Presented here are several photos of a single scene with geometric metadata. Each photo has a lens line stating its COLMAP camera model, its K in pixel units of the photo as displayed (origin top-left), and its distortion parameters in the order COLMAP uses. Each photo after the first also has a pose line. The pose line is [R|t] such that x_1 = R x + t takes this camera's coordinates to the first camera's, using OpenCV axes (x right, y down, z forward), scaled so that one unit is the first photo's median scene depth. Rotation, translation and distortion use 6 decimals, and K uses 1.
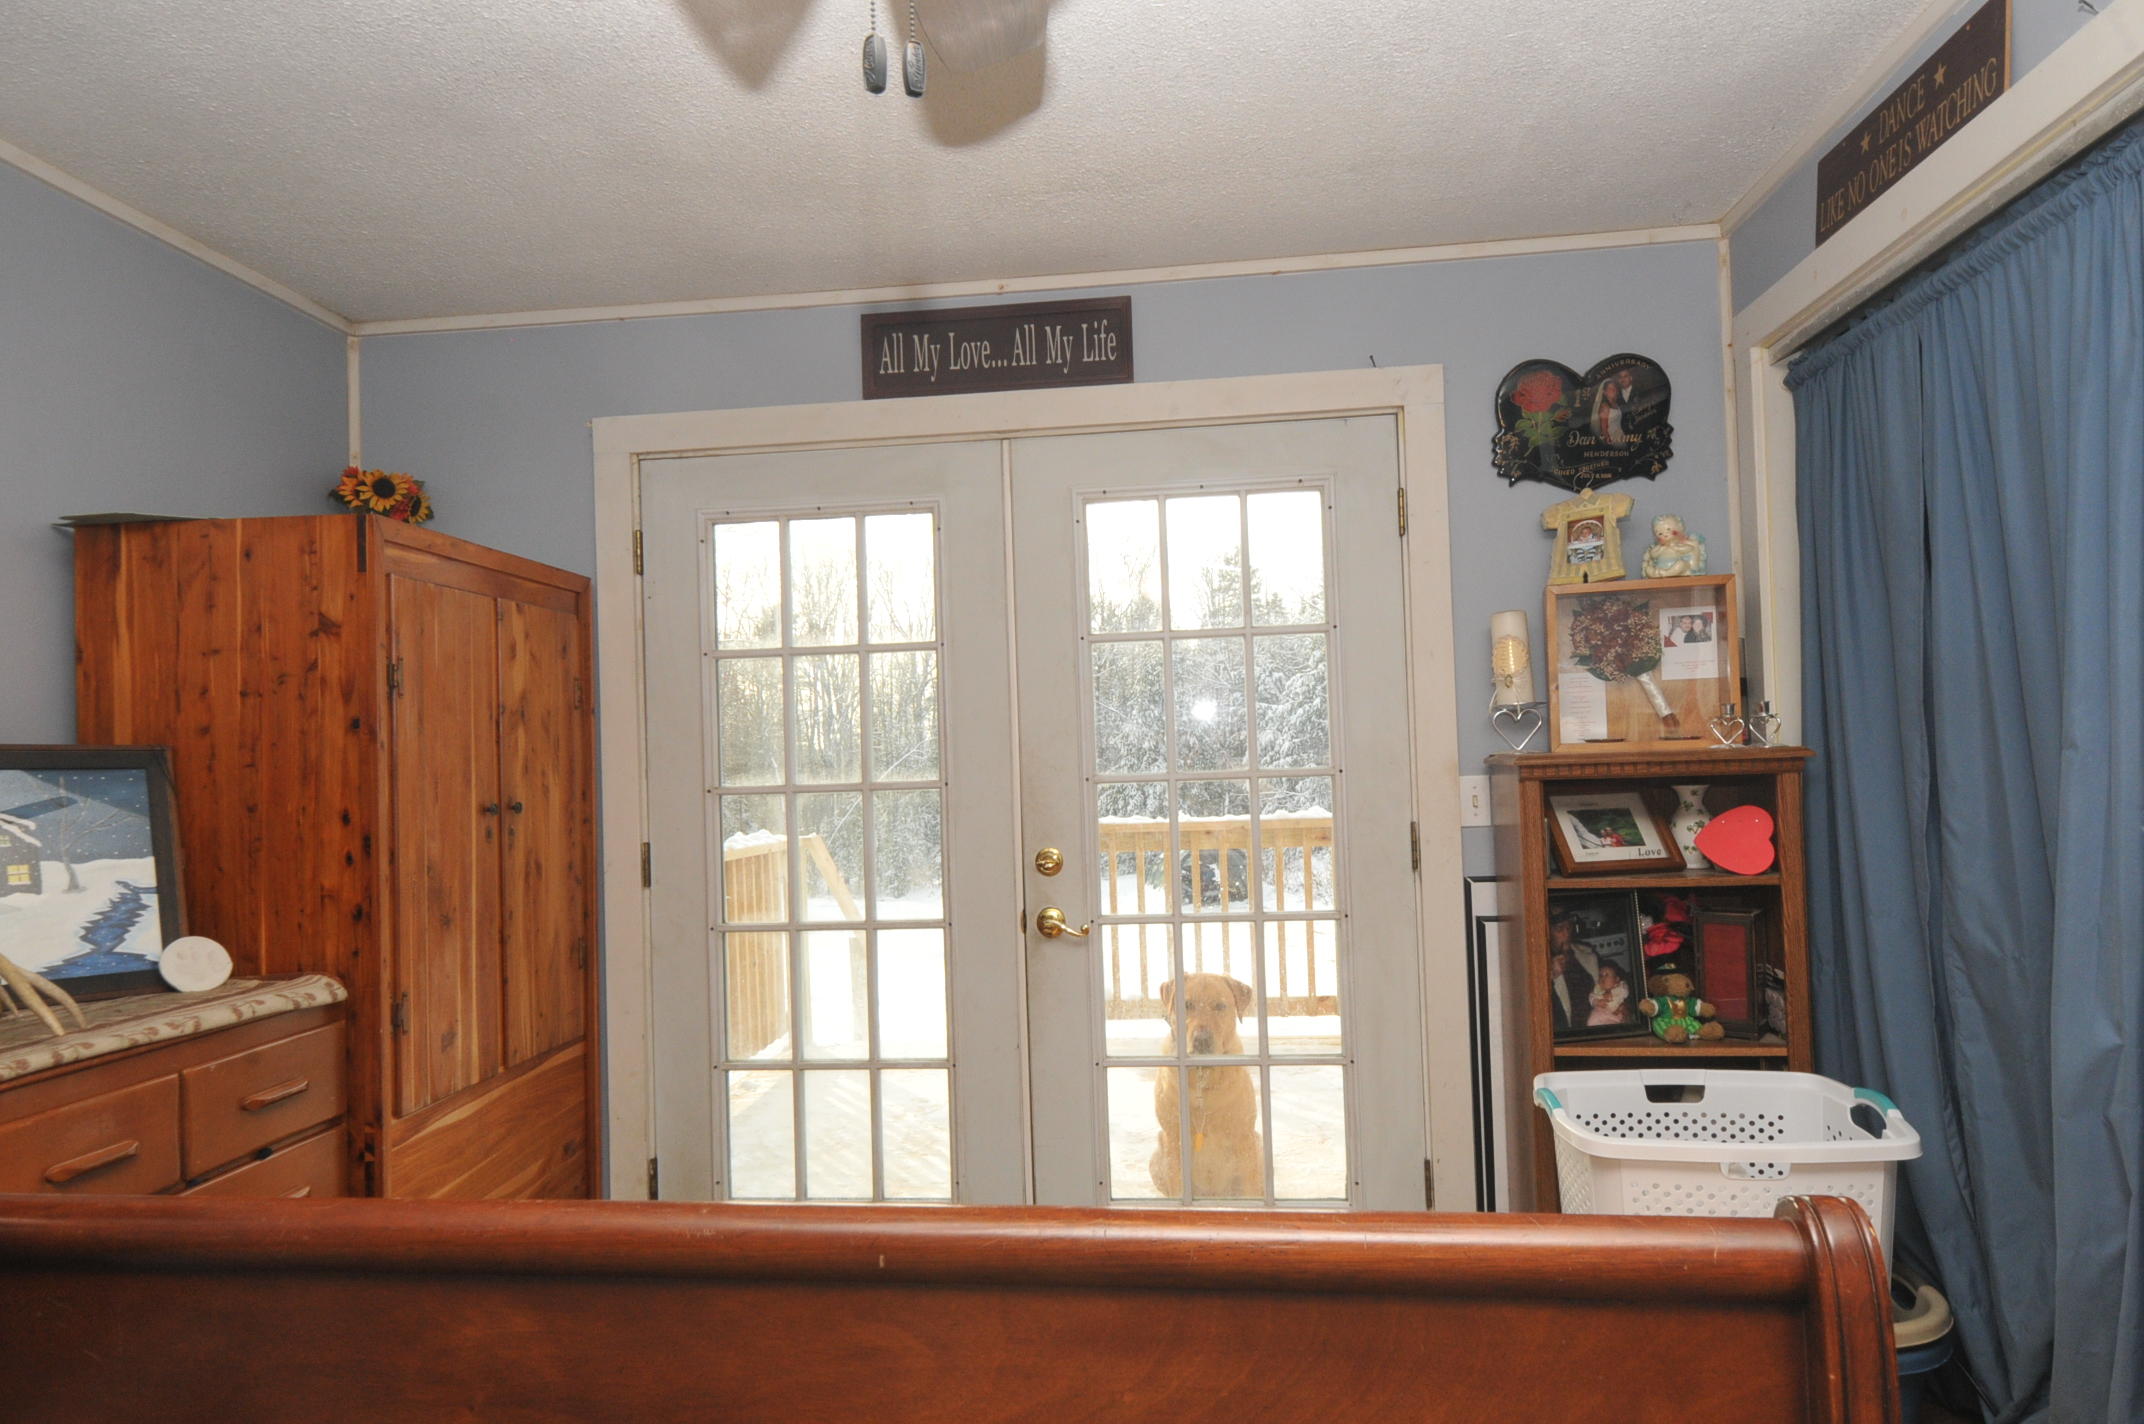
lens RADIAL K [[1341.0, 0, 1070.6], [0, 1341.0, 747.9], [0, 0, 1]] dist [0.002350, -0.000219]
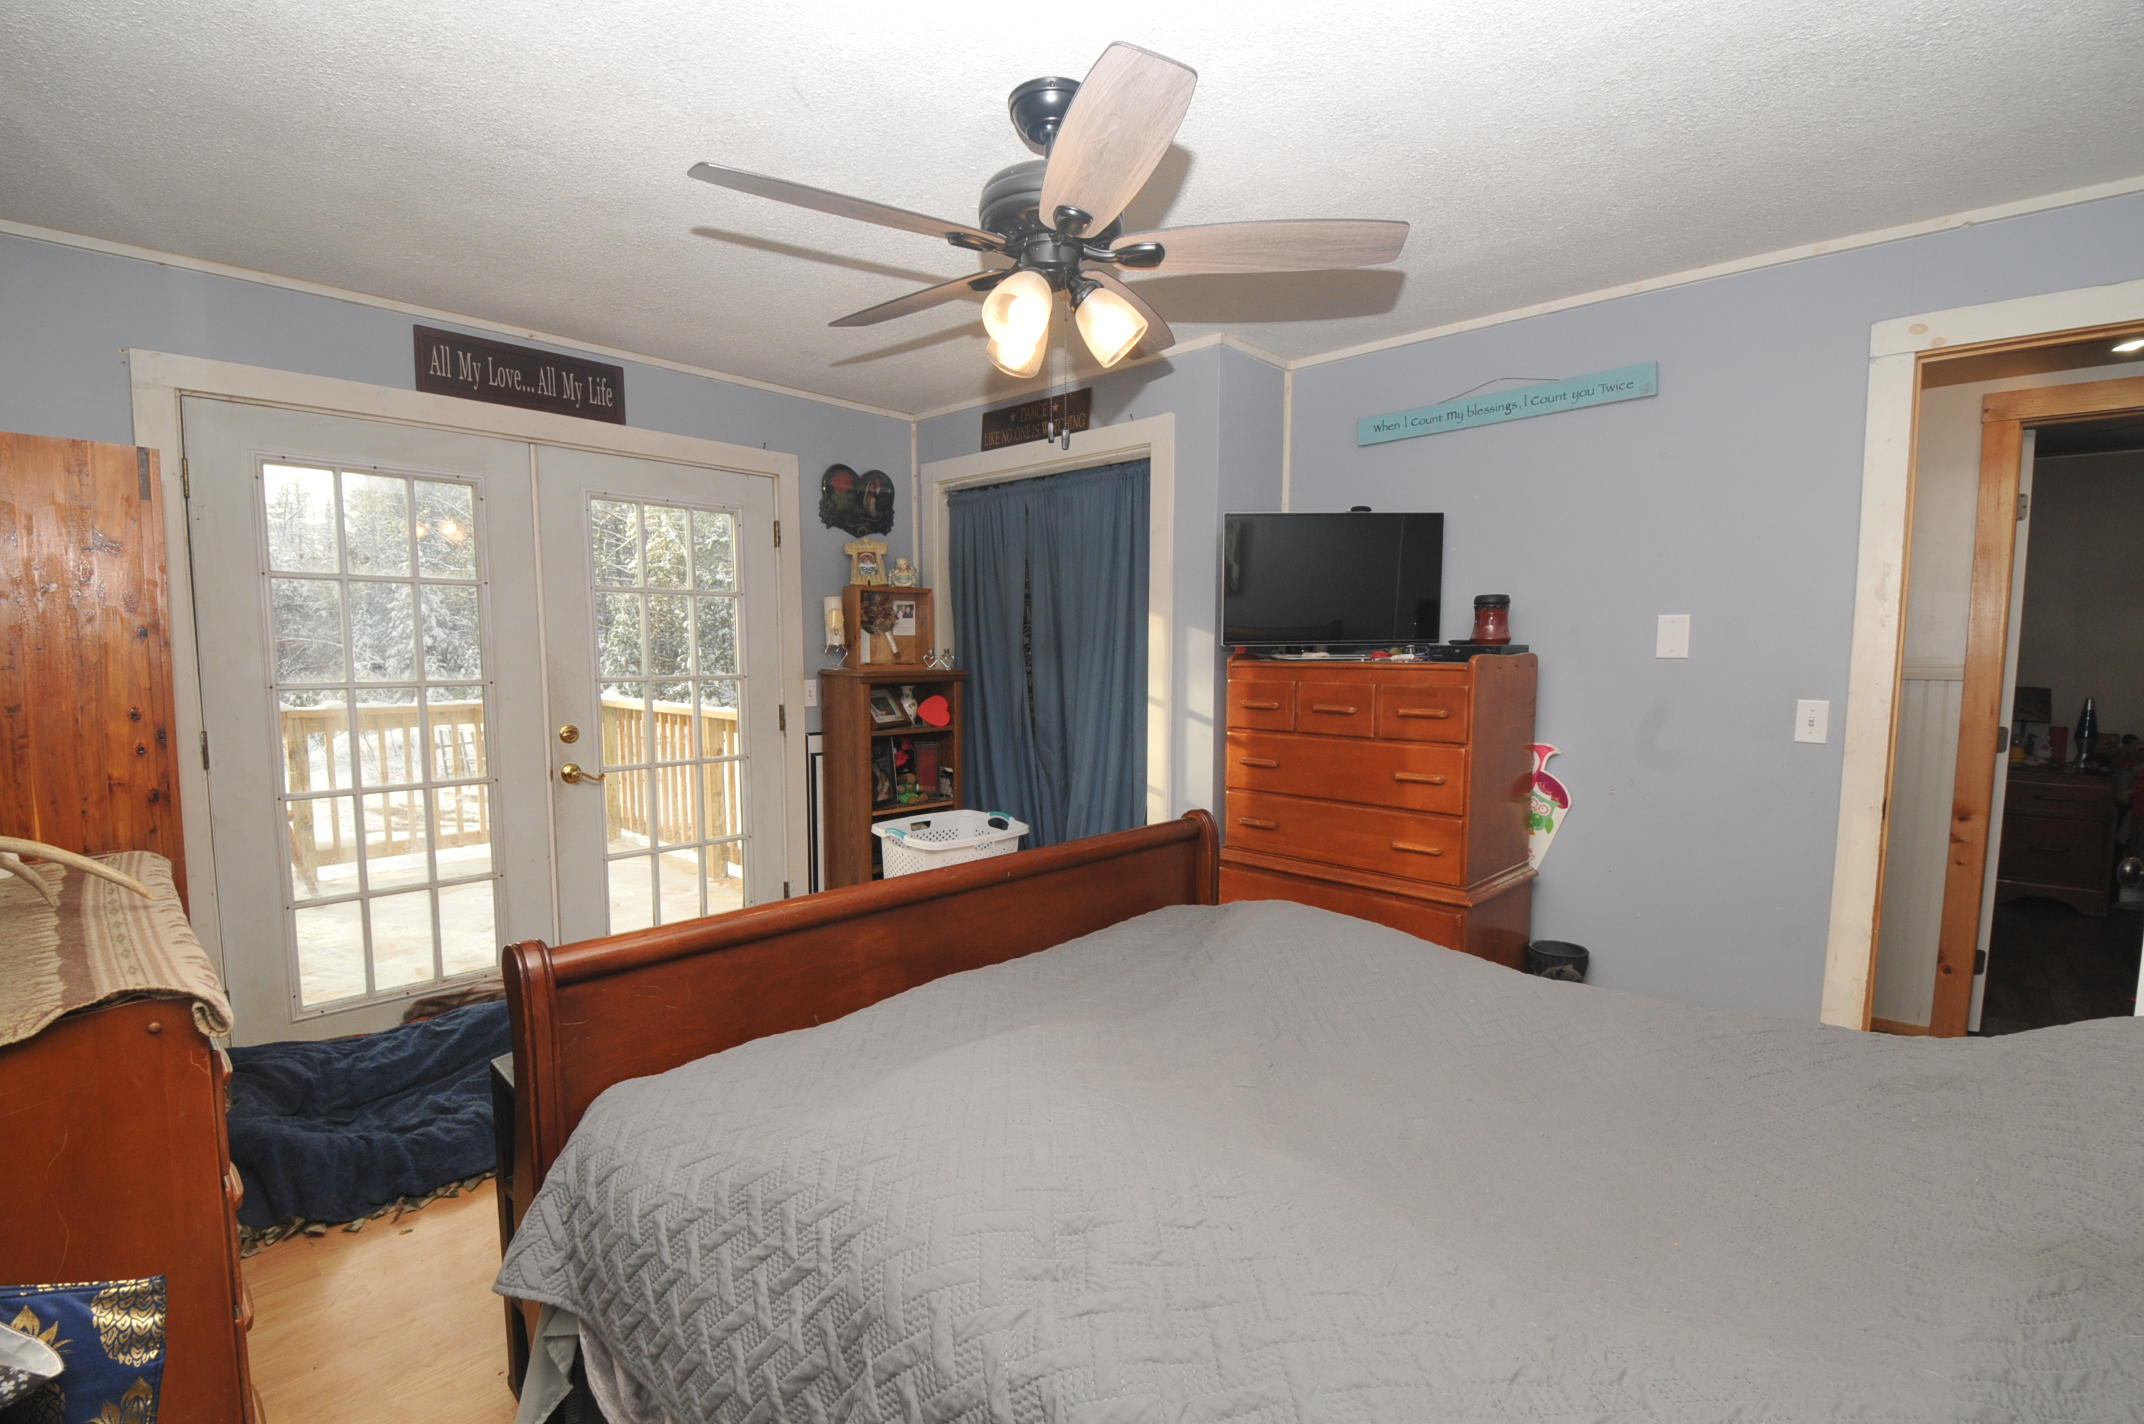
lens RADIAL K [[945.3, 0, 1037.3], [0, 945.3, 751.1], [0, 0, 1]] dist [0.002516, -0.013193]
pose [[0.610513, -0.052451, 0.790268, -0.593725], [-0.034270, 0.995121, 0.092522, -0.014867], [-0.791265, -0.083568, 0.605737, -0.081854]]
